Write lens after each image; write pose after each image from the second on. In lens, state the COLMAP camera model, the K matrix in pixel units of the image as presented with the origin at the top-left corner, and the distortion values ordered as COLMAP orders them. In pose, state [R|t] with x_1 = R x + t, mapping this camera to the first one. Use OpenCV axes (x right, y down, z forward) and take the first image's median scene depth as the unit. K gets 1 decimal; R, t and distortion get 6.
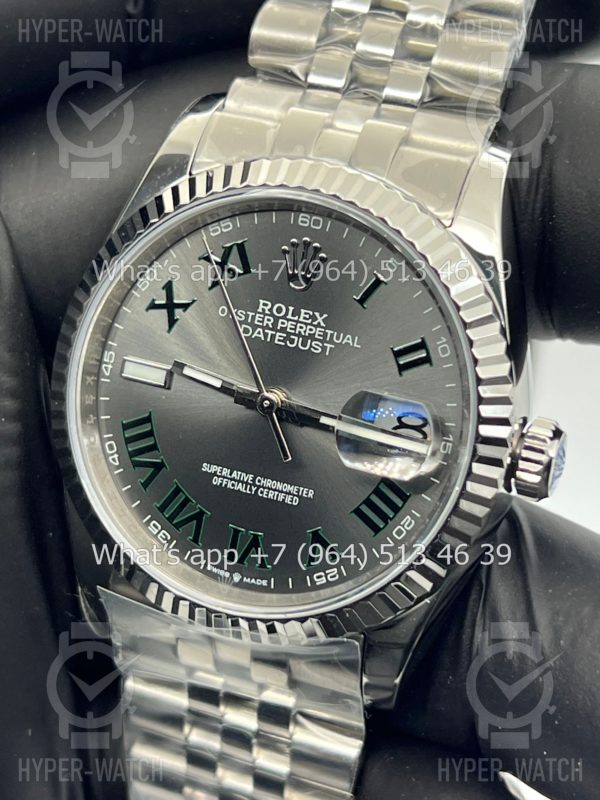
lens RADIAL K [[1845.6, 0, 314.8], [0, 1845.6, 400.2], [0, 0, 1]] dist [0.067850, -0.139204]
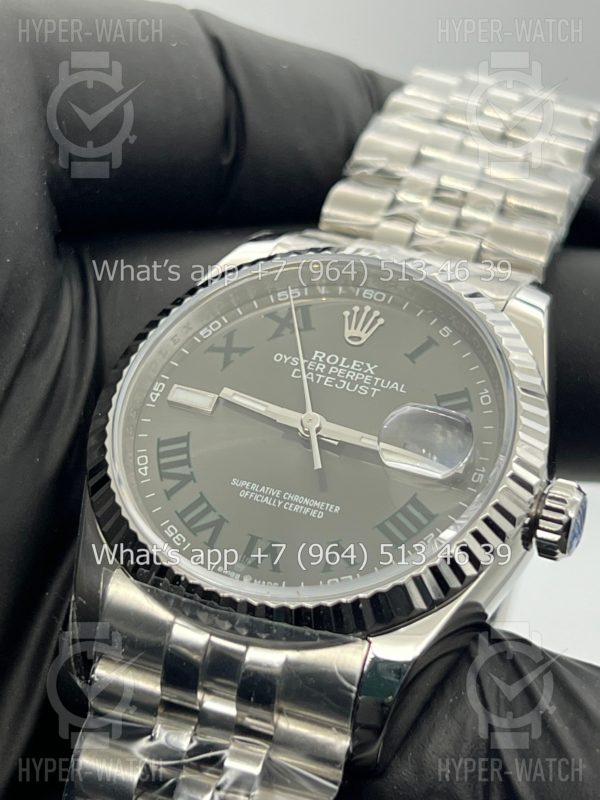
lens RADIAL K [[1845.6, 0, 314.8], [0, 1845.6, 400.2], [0, 0, 1]] dist [0.067850, -0.139204]
pose [[0.975946, 0.213174, 0.045679, -0.073103], [-0.152973, 0.818876, -0.553209, 0.563887], [-0.155336, 0.532915, 0.831789, 0.121066]]
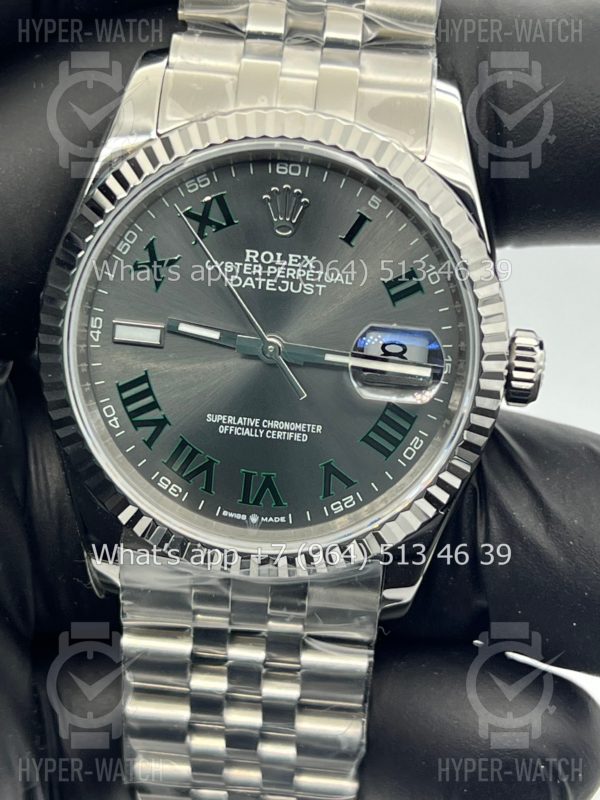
lens RADIAL K [[1845.6, 0, 314.8], [0, 1845.6, 400.2], [0, 0, 1]] dist [0.067850, -0.139204]
pose [[0.955580, -0.135915, 0.261522, -0.274145], [0.121906, 0.990130, 0.069145, -0.037790], [-0.268339, -0.034192, 0.962718, -0.005681]]
